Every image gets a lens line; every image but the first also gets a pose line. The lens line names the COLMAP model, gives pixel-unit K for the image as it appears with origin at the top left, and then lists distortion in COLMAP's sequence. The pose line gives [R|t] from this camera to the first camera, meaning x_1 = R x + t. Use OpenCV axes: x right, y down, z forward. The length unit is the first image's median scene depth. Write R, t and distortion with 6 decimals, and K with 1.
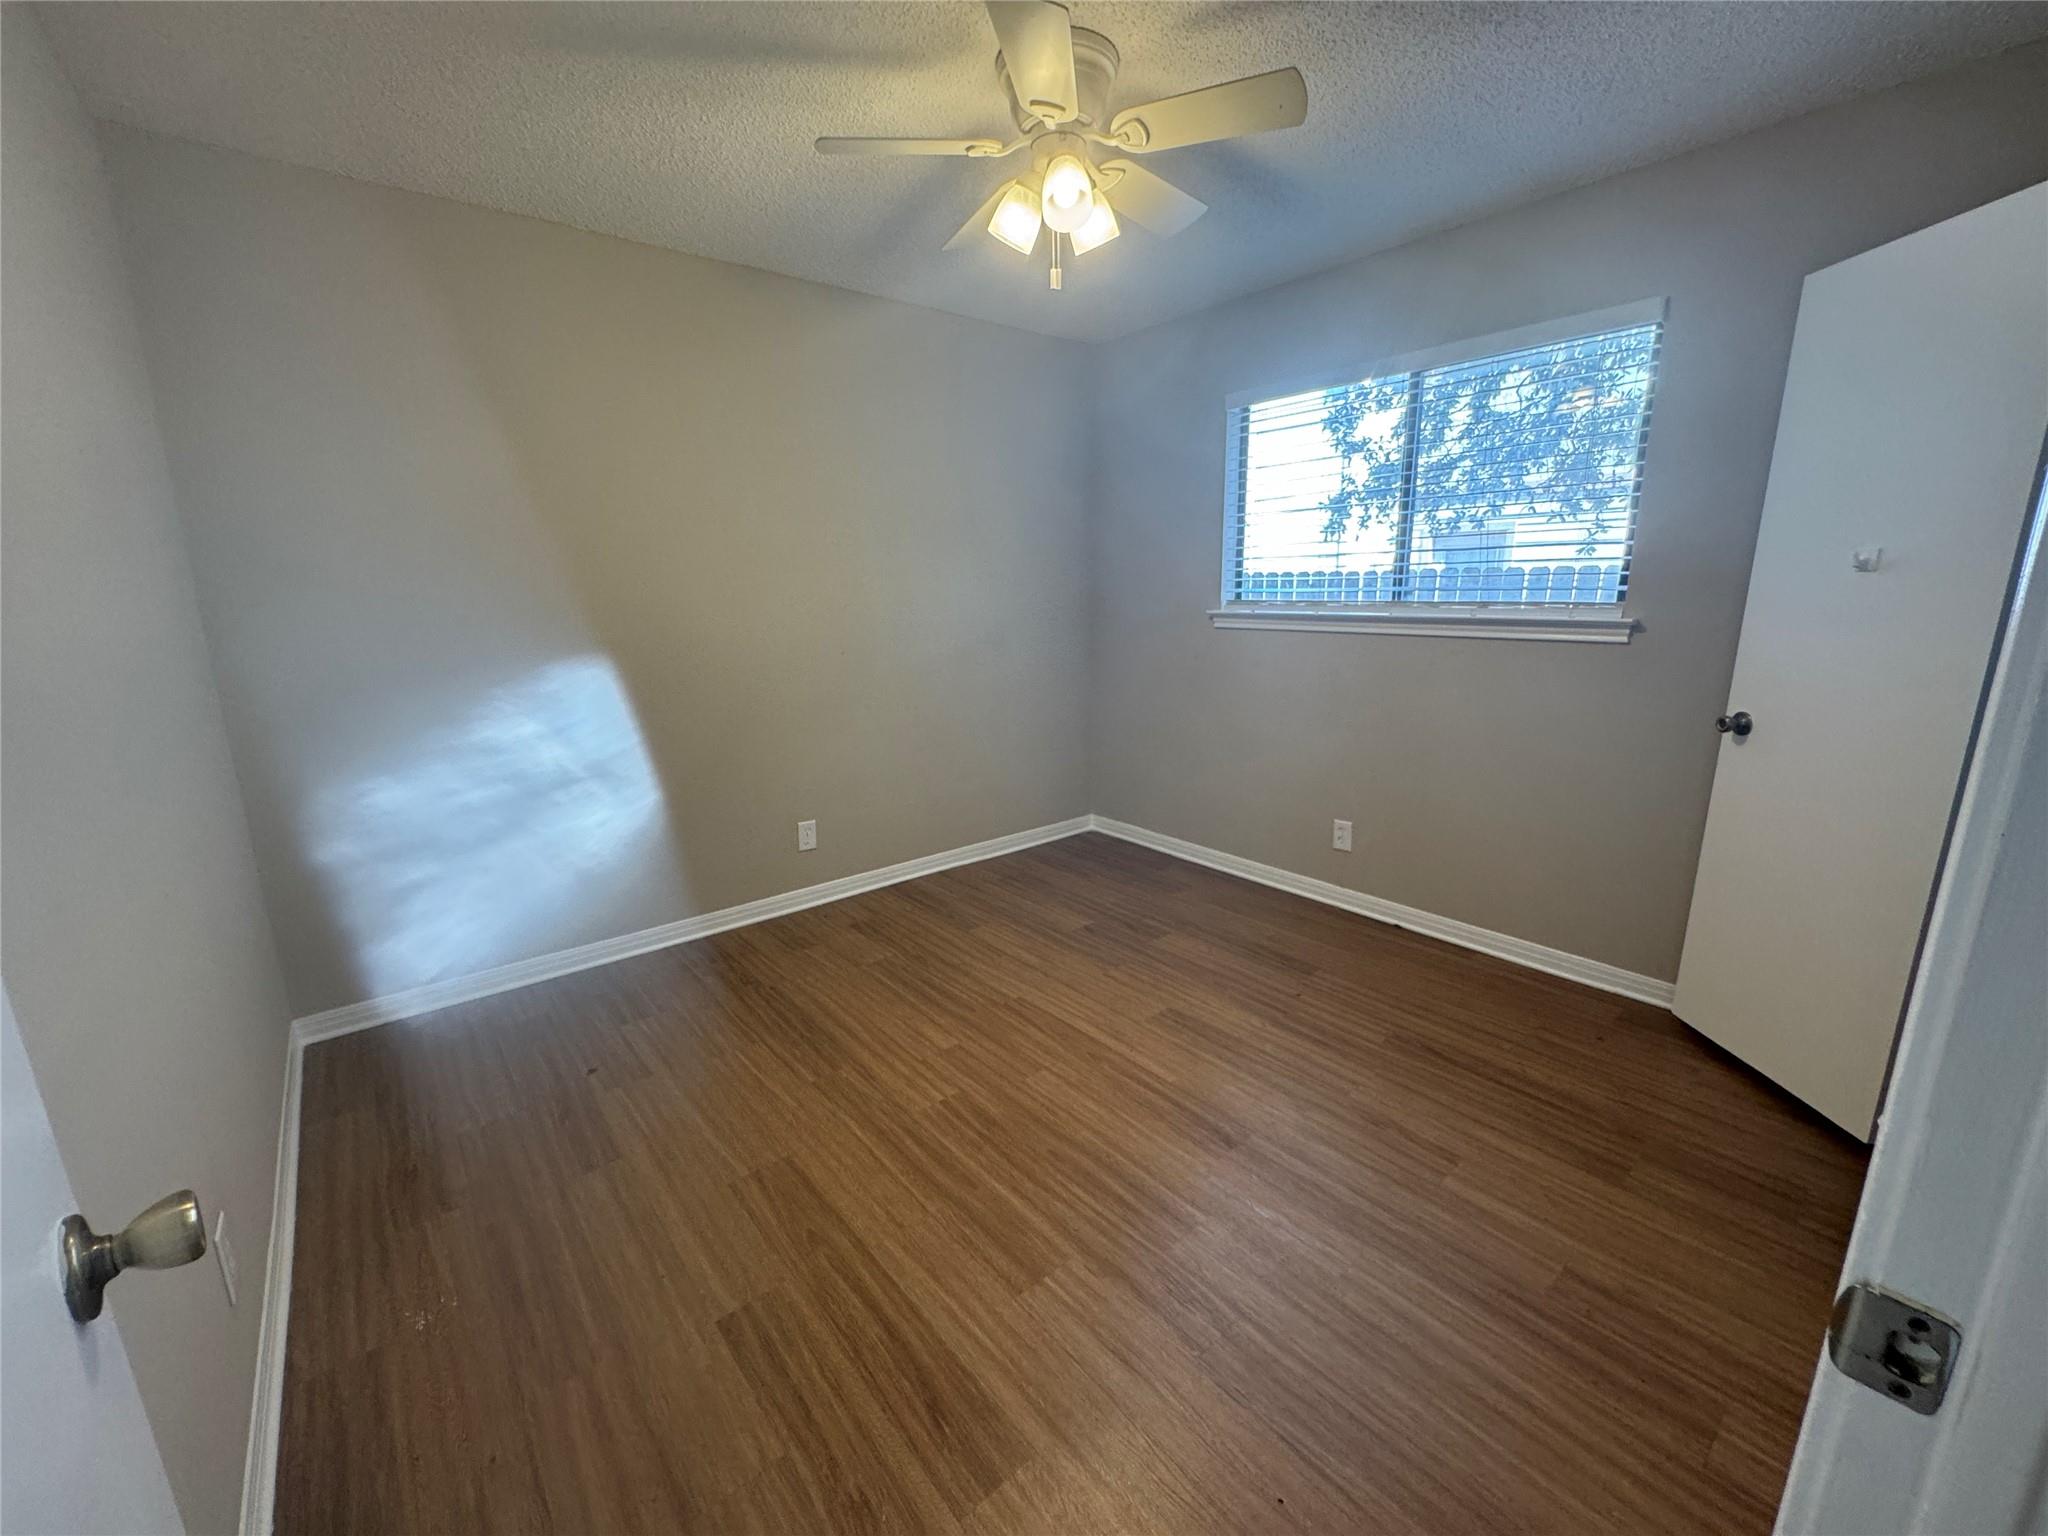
lens RADIAL K [[820.7, 0, 1022.1], [0, 820.7, 770.7], [0, 0, 1]] dist [-0.006070, 0.000146]
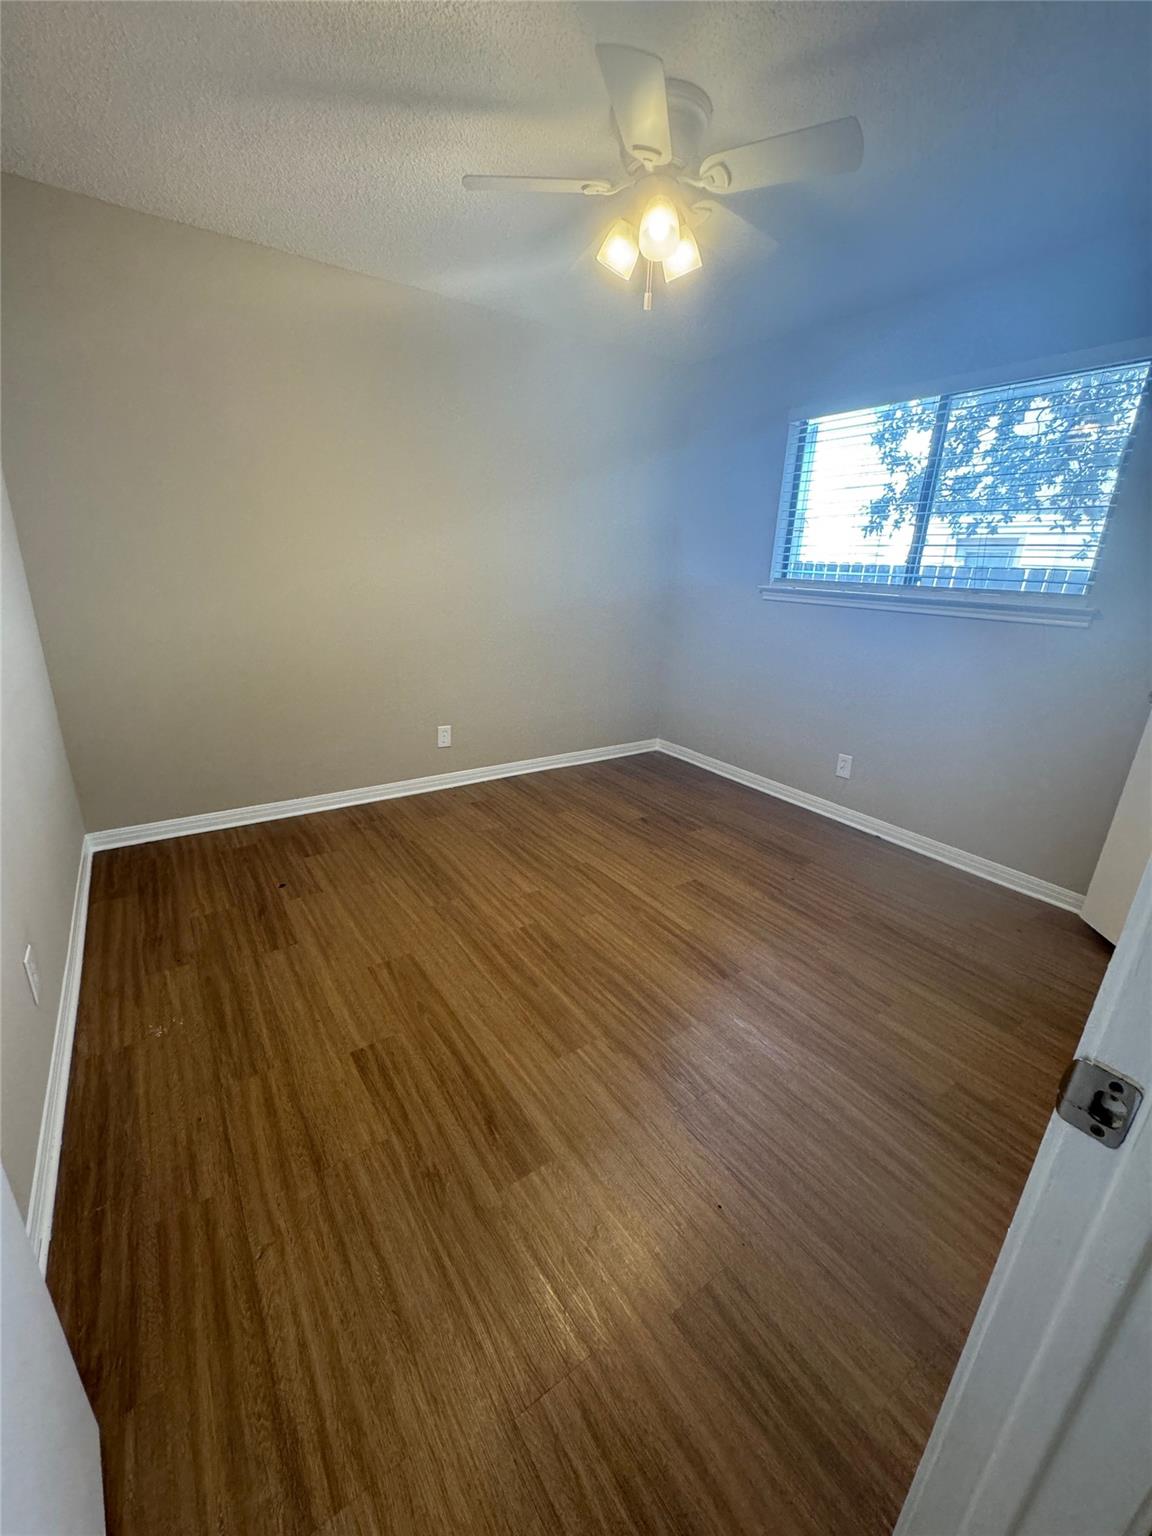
lens RADIAL K [[615.5, 0, 576.0], [0, 615.5, 768.0], [0, 0, 1]] dist [-0.006070, 0.000146]
pose [[0.994940, 0.077274, -0.064211, 0.048203], [-0.070566, 0.992394, 0.100873, 0.022990], [0.071517, -0.095832, 0.992825, -0.012198]]
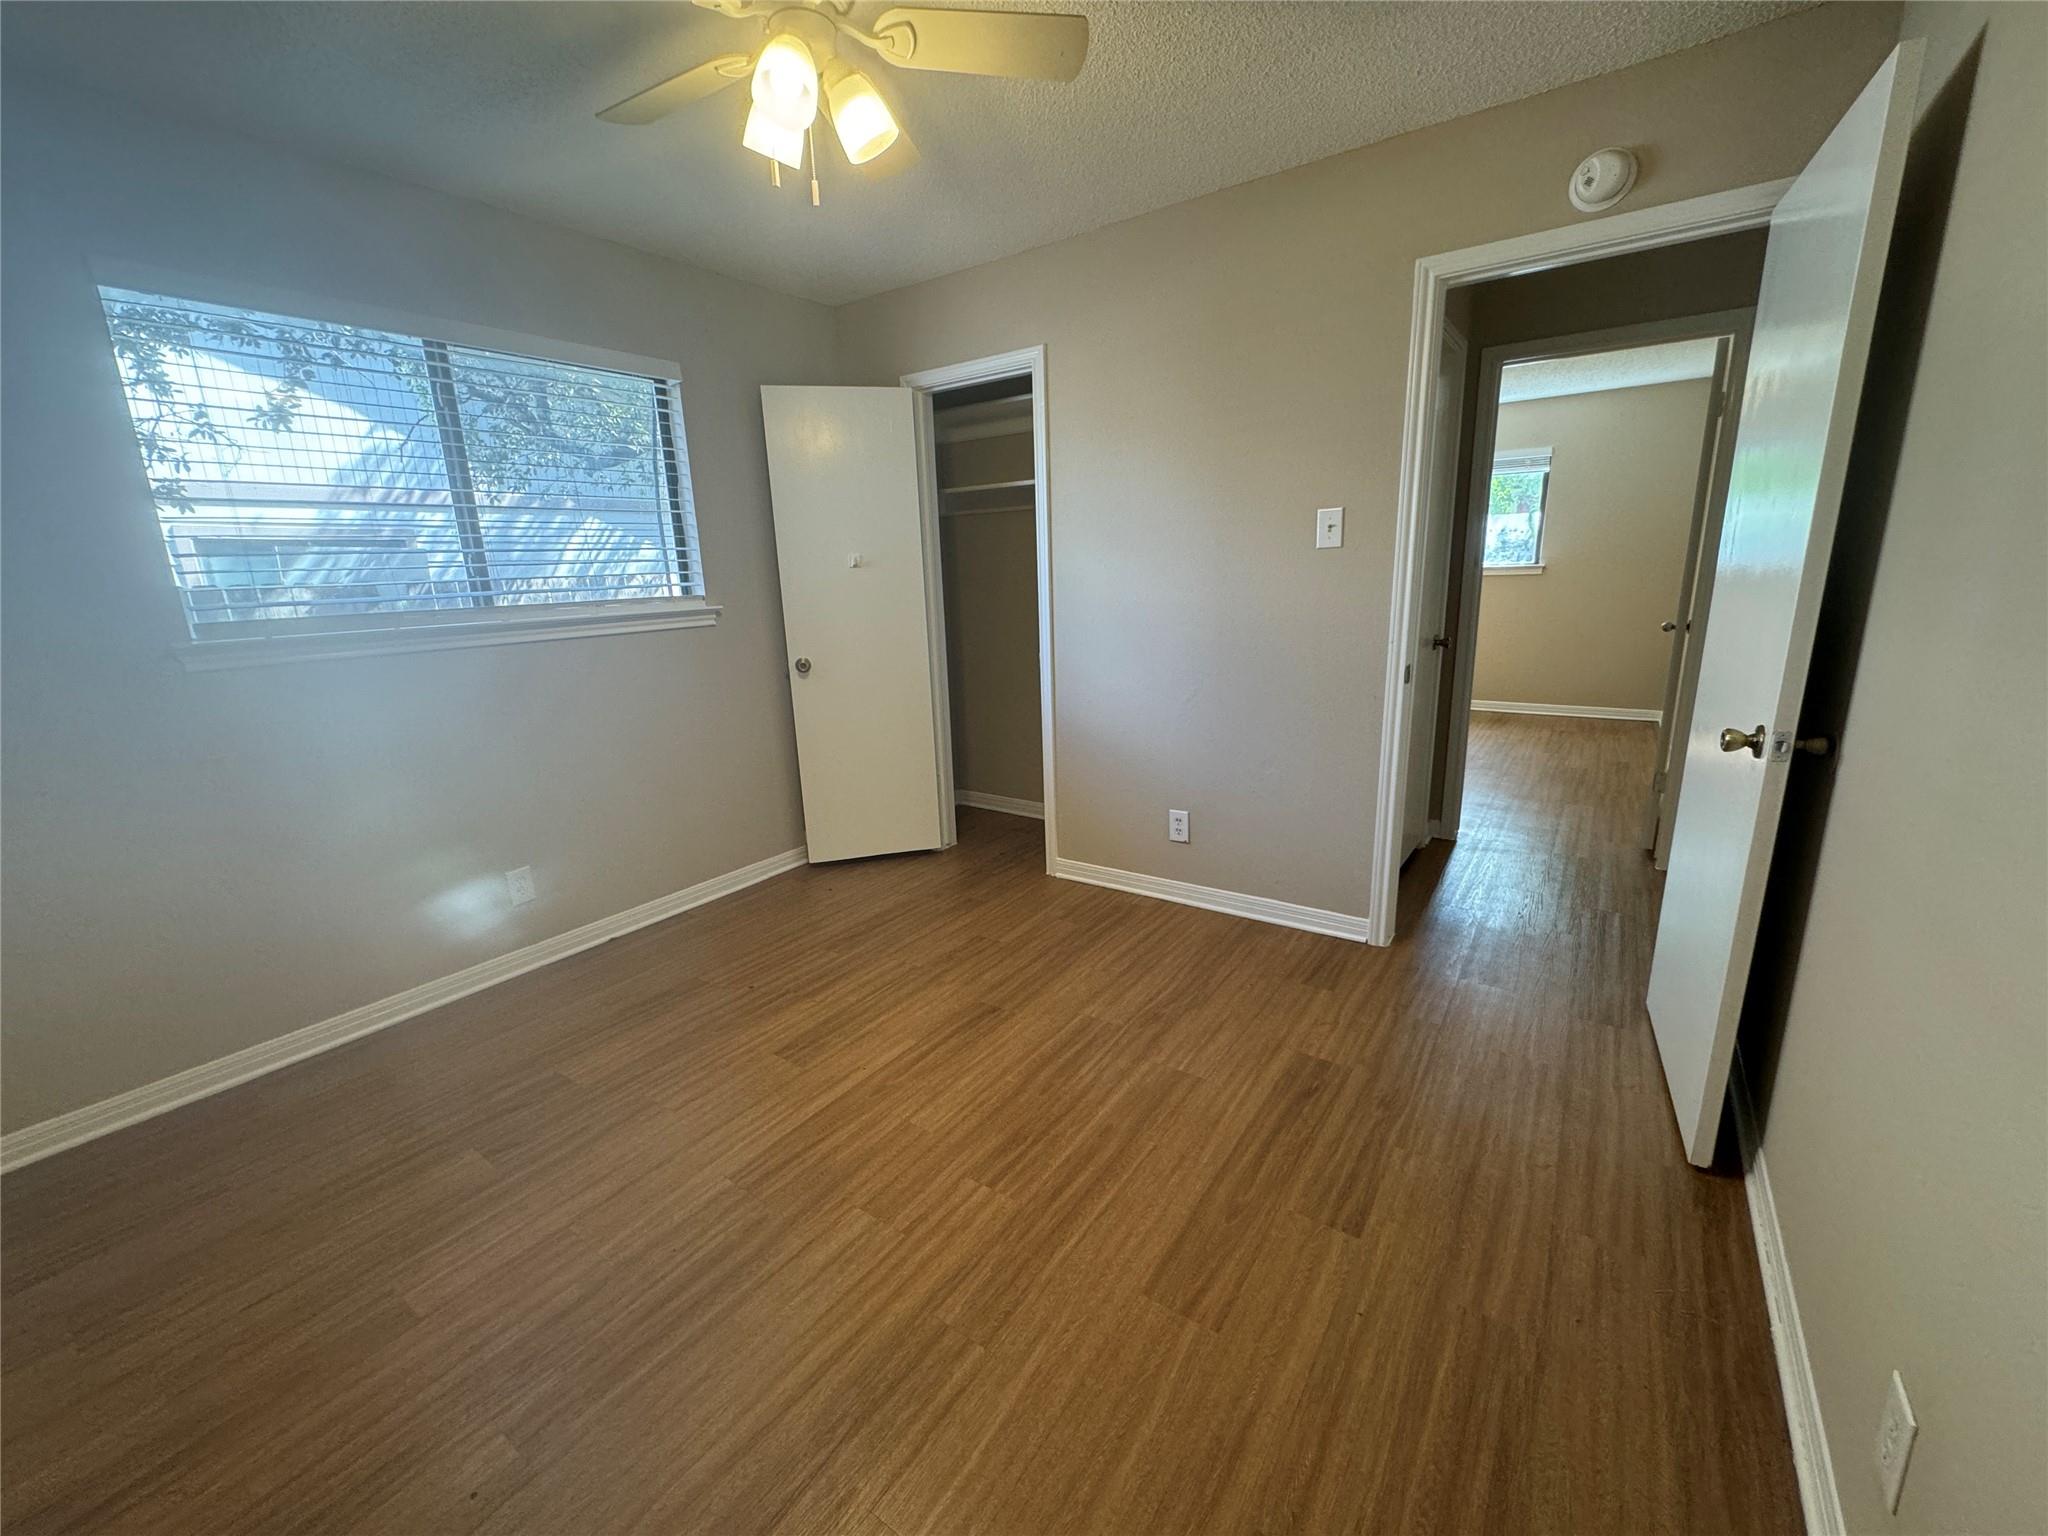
lens RADIAL K [[820.7, 0, 1022.1], [0, 820.7, 770.7], [0, 0, 1]] dist [-0.006070, 0.000146]
pose [[-0.261207, -0.205423, 0.943172, -0.924000], [0.256190, 0.927299, 0.272916, -0.231097], [-0.930665, 0.312918, -0.189589, 1.156817]]
